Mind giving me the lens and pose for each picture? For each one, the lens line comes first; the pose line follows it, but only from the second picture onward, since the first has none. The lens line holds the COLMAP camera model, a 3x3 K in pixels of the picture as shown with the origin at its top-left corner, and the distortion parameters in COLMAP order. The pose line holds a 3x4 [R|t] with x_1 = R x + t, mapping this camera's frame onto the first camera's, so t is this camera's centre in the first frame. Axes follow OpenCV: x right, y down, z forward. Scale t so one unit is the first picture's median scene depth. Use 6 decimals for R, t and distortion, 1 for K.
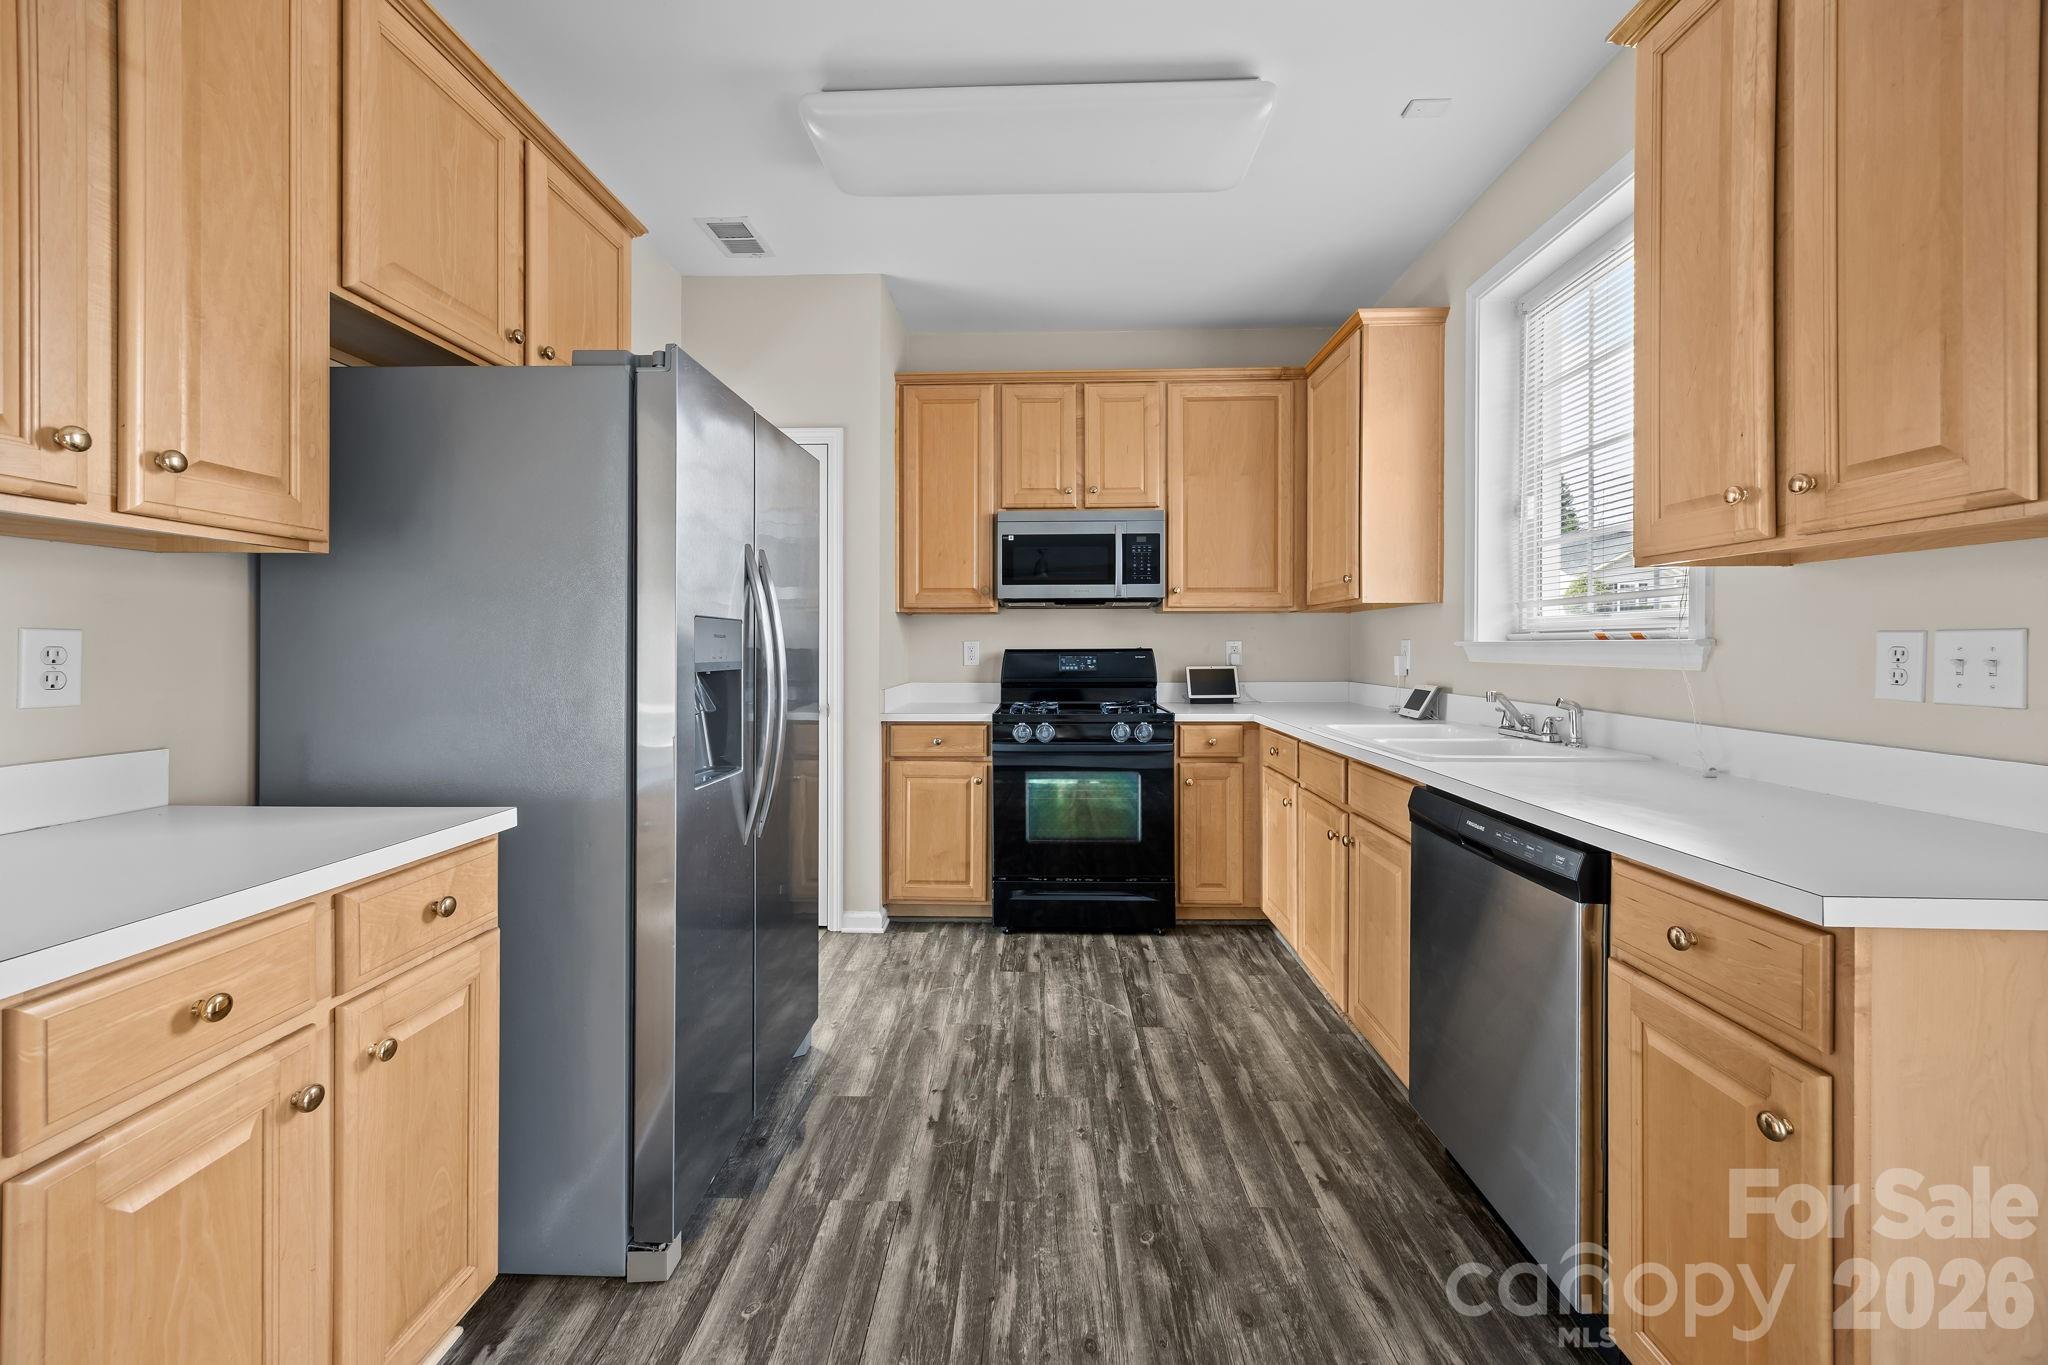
lens RADIAL K [[796.4, 0, 1021.5], [0, 796.4, 654.8], [0, 0, 1]] dist [0.002429, 0.000020]
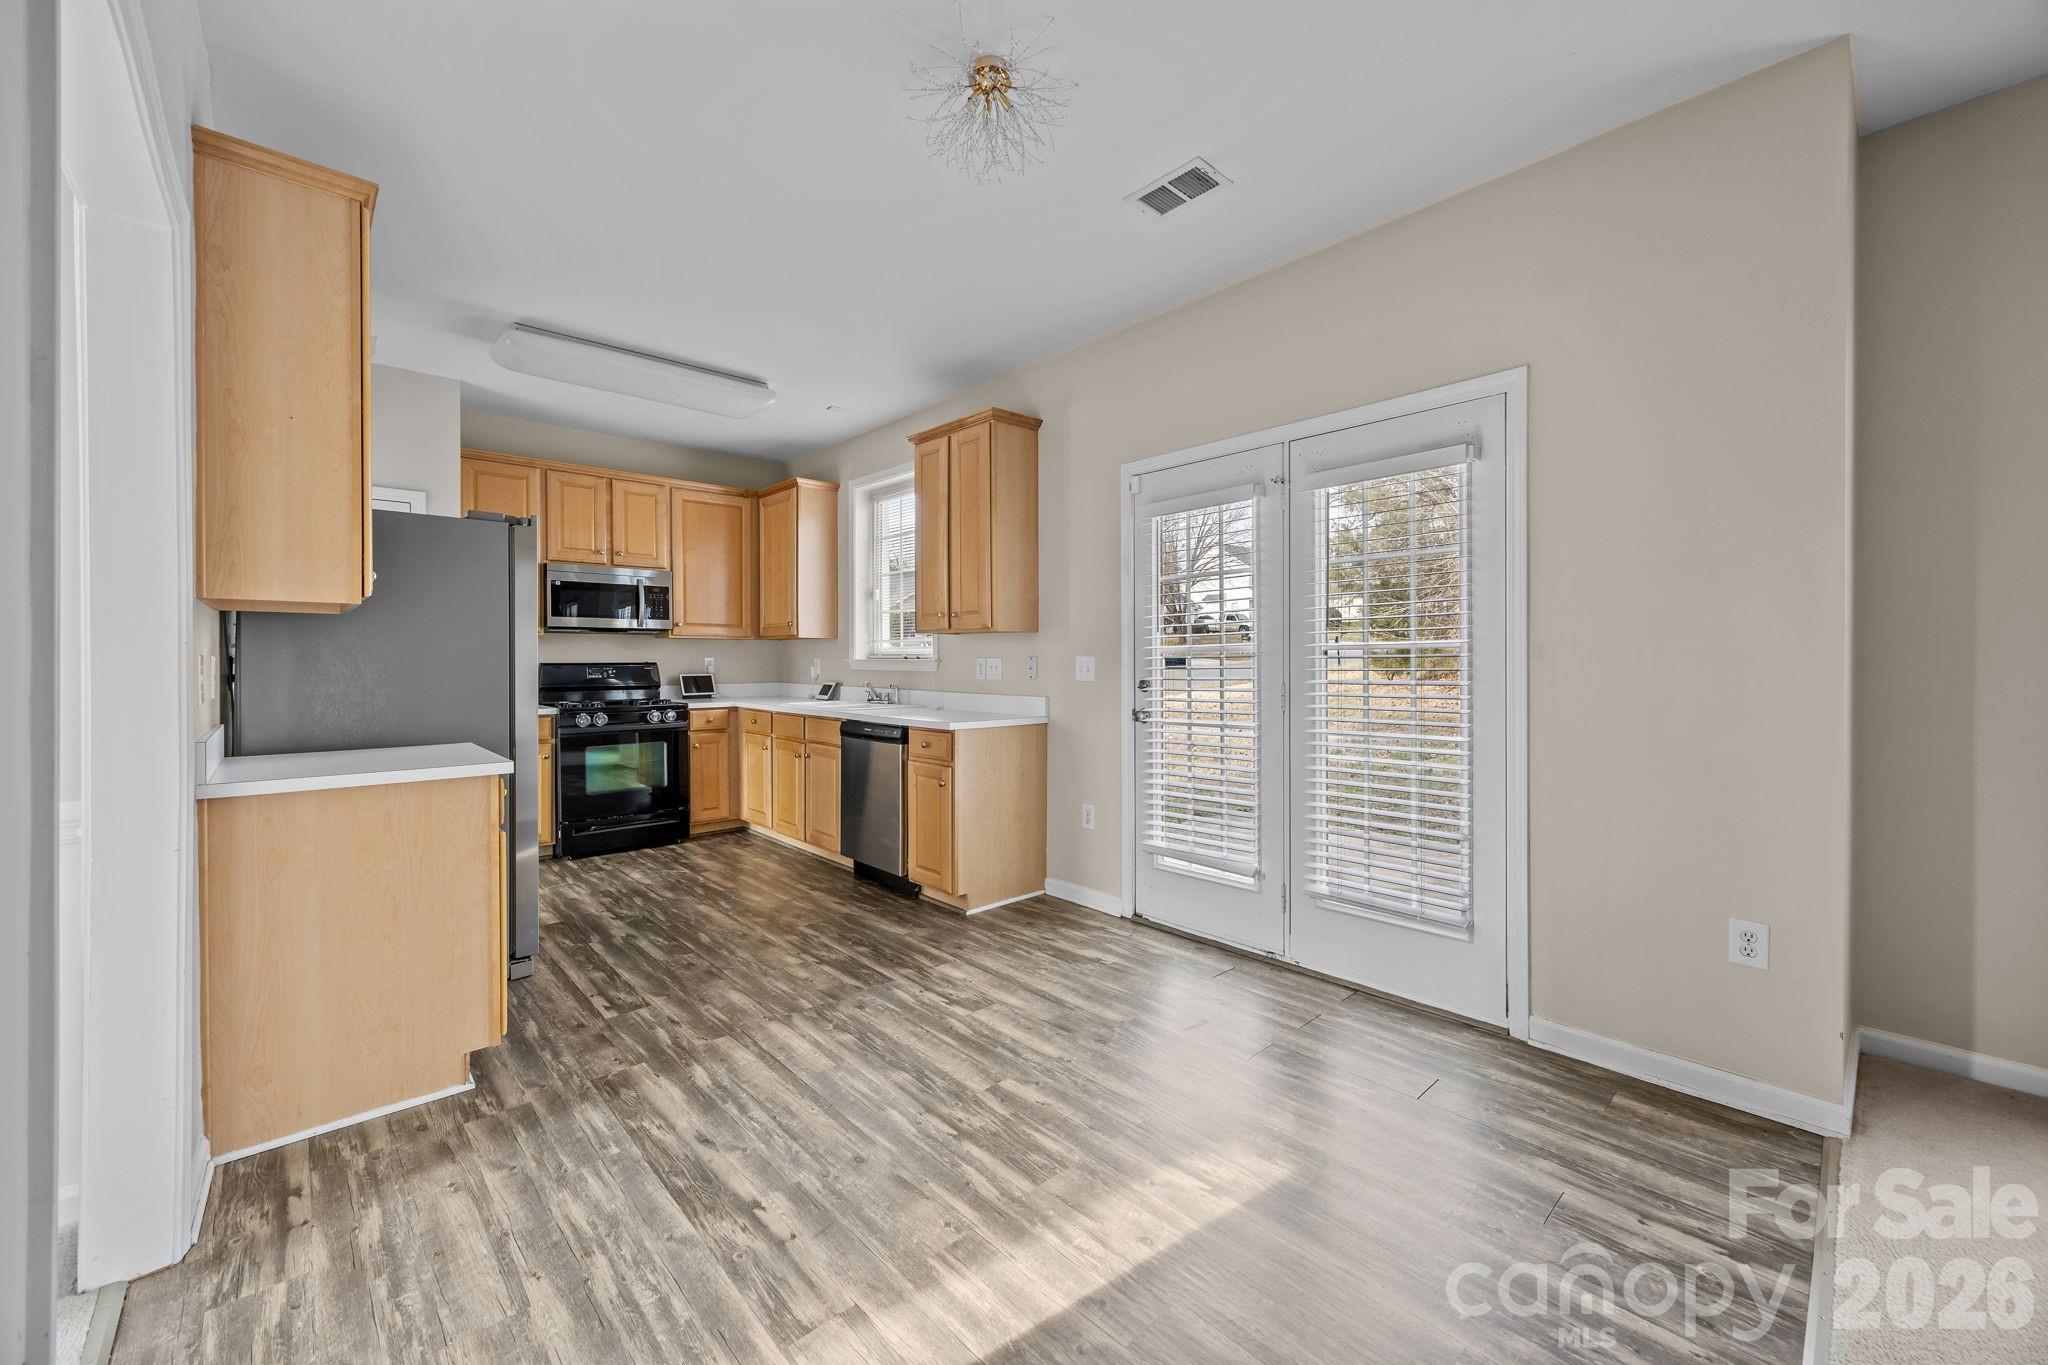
lens RADIAL K [[785.8, 0, 1022.9], [0, 785.8, 671.1], [0, 0, 1]] dist [-0.000170, -0.000050]
pose [[0.714388, -0.009564, 0.699685, -0.421733], [0.004876, 0.999950, 0.008690, -0.001164], [-0.699733, -0.002796, 0.714399, -0.583479]]
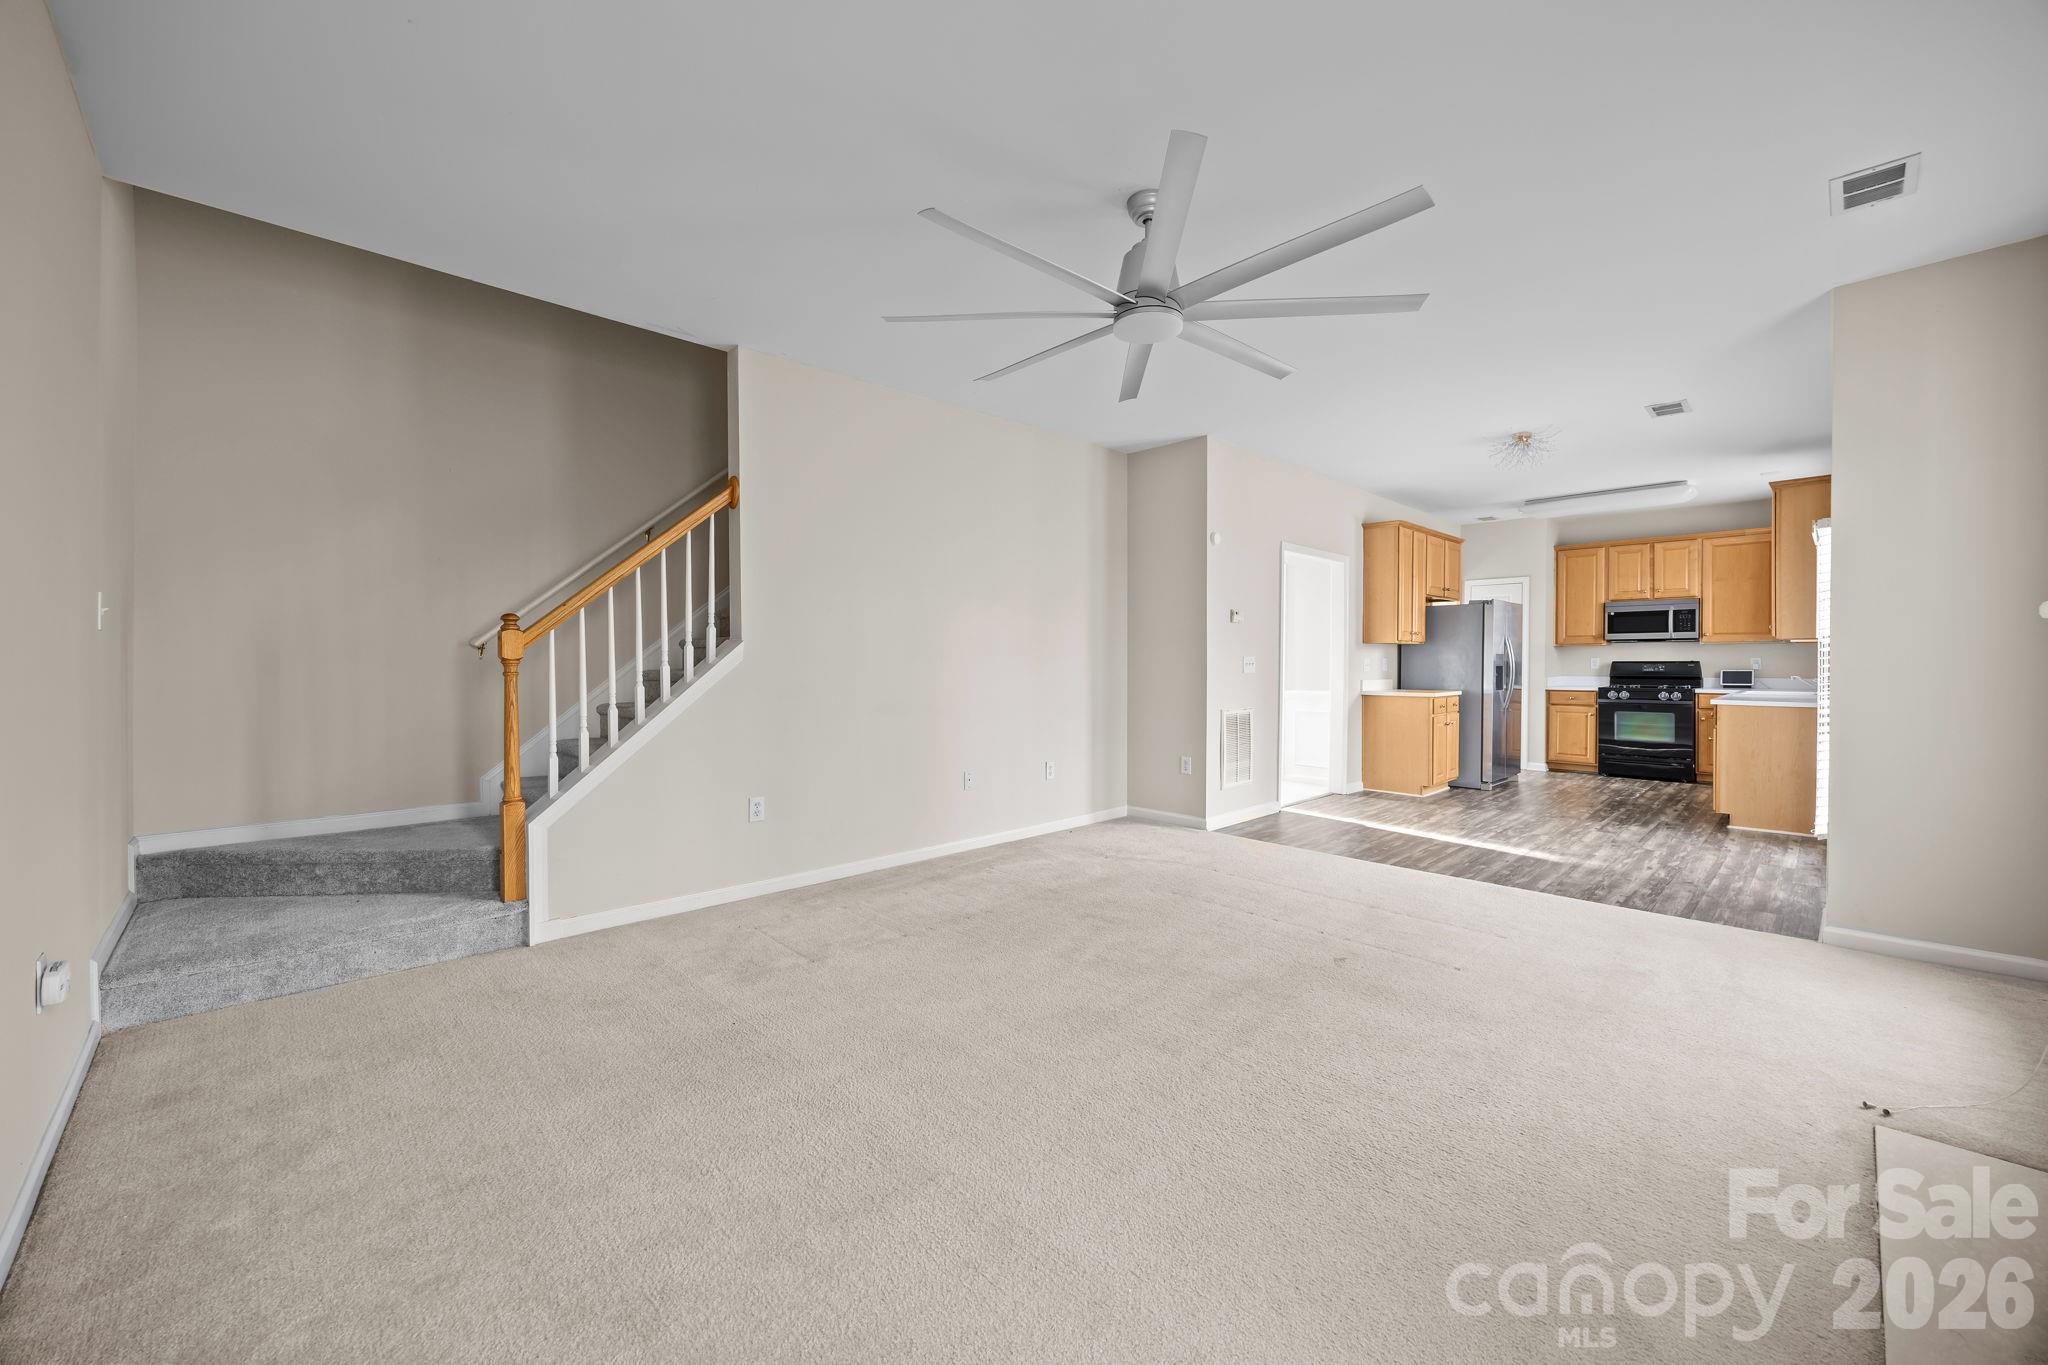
lens RADIAL K [[785.8, 0, 1022.9], [0, 785.8, 671.1], [0, 0, 1]] dist [-0.000170, -0.000050]
pose [[0.722692, 0.010509, -0.691091, 0.355911], [-0.003913, 0.999931, 0.011113, 0.003357], [0.691159, -0.005326, 0.722683, -1.996383]]
